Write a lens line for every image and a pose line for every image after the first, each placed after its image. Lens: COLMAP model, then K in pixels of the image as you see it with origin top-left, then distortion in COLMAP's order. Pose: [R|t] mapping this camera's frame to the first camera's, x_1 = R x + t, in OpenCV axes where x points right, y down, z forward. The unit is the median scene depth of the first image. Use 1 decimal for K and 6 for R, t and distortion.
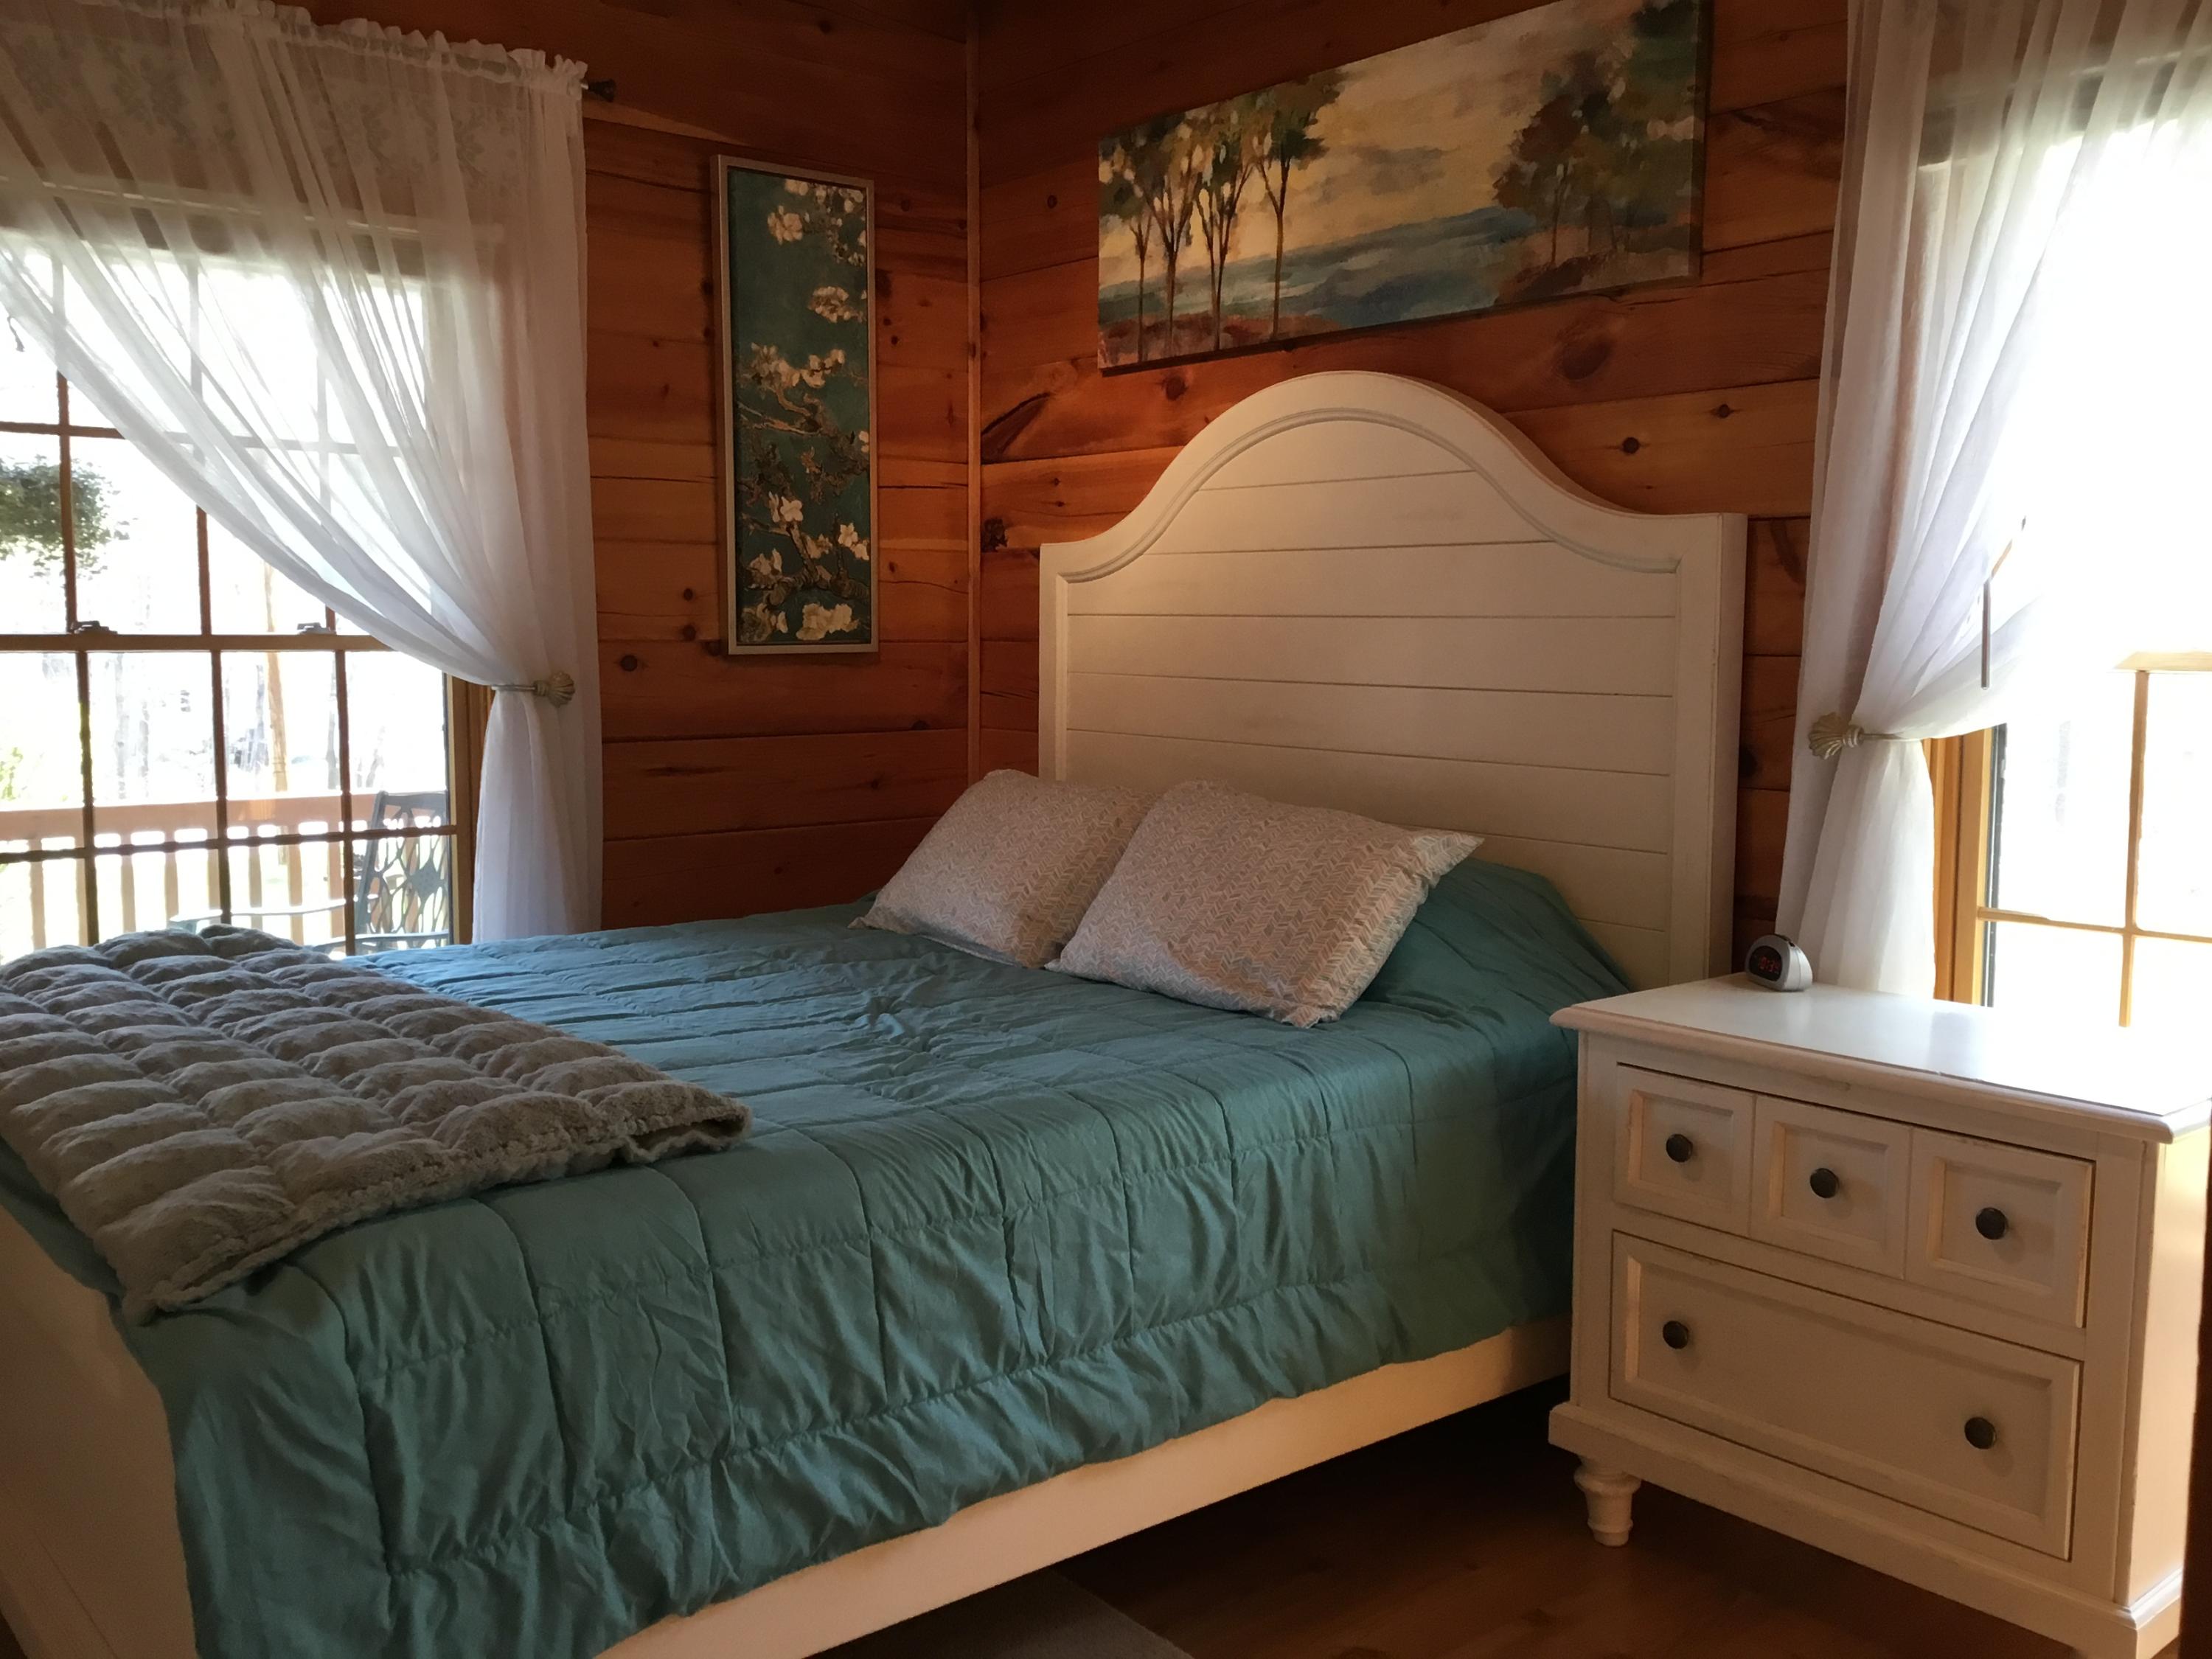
lens RADIAL K [[2020.9, 0, 1101.3], [0, 2020.9, 847.1], [0, 0, 1]] dist [0.043681, 0.000000]
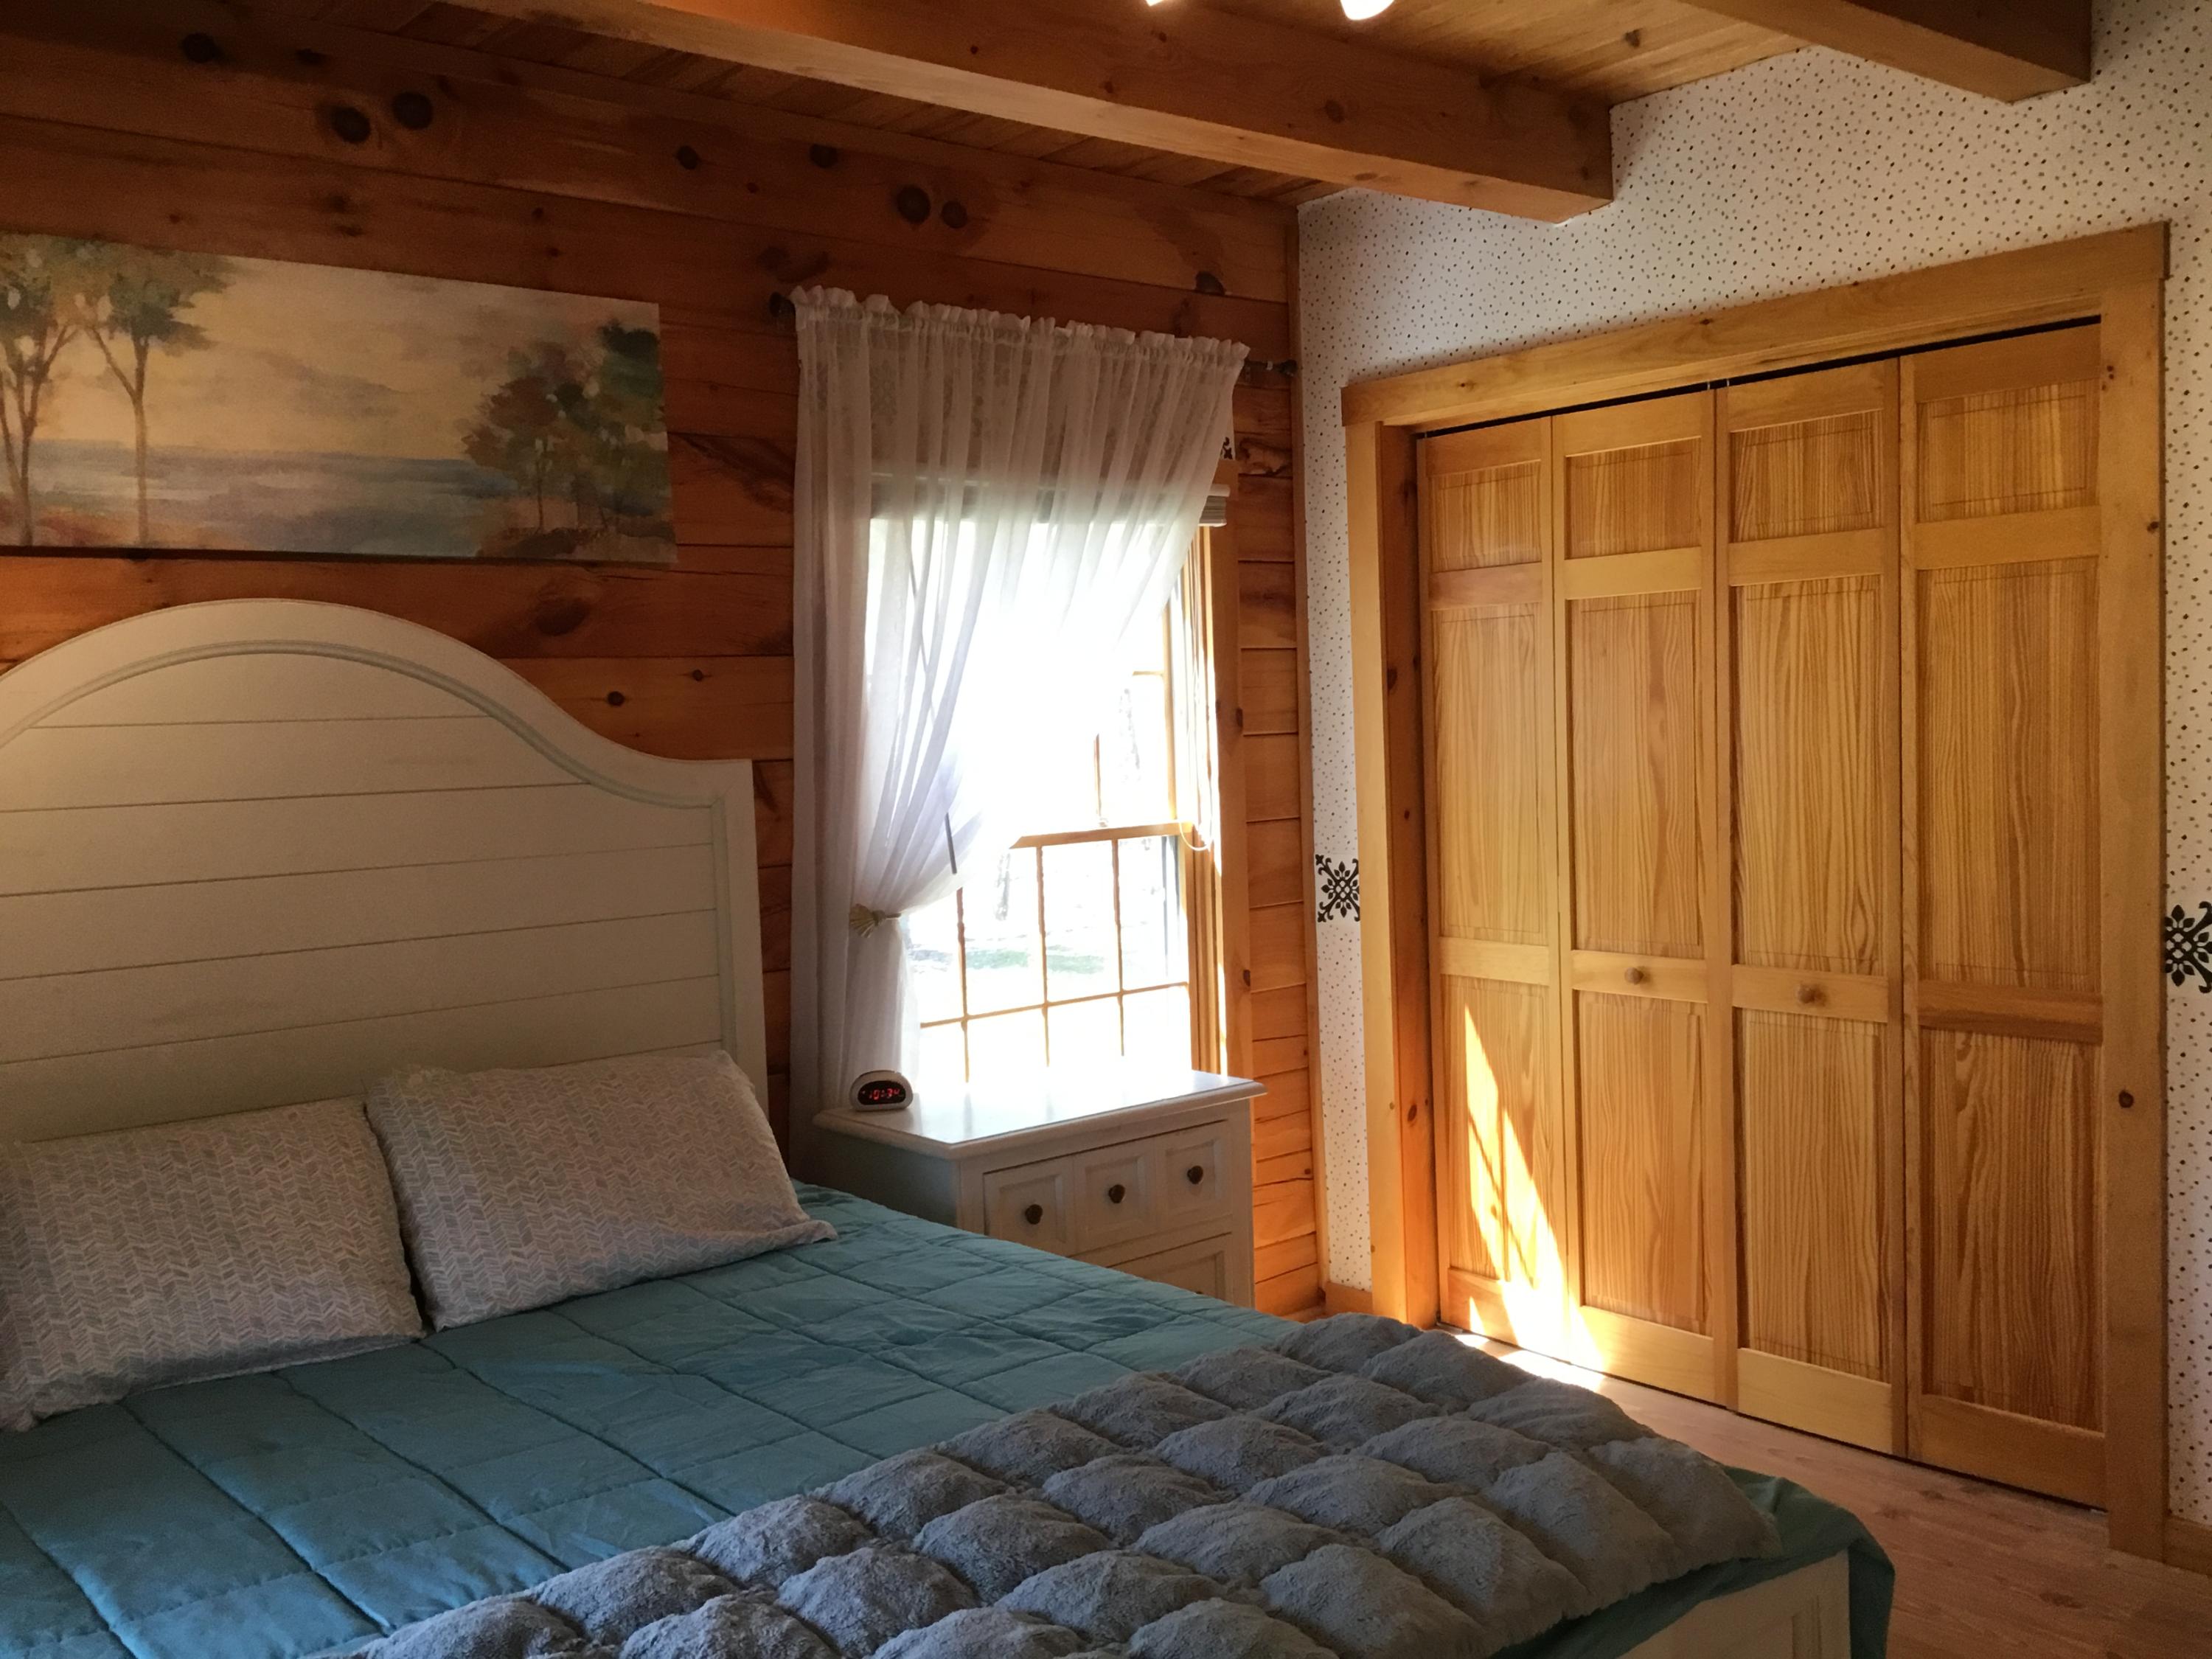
lens RADIAL K [[2020.9, 0, 1101.1], [0, 2020.9, 821.1], [0, 0, 1]] dist [0.043681, 0.000000]
pose [[0.021591, -0.068436, 0.997422, -0.842373], [0.128661, 0.989549, 0.065110, -0.164389], [-0.991454, 0.126923, 0.030171, 0.686653]]
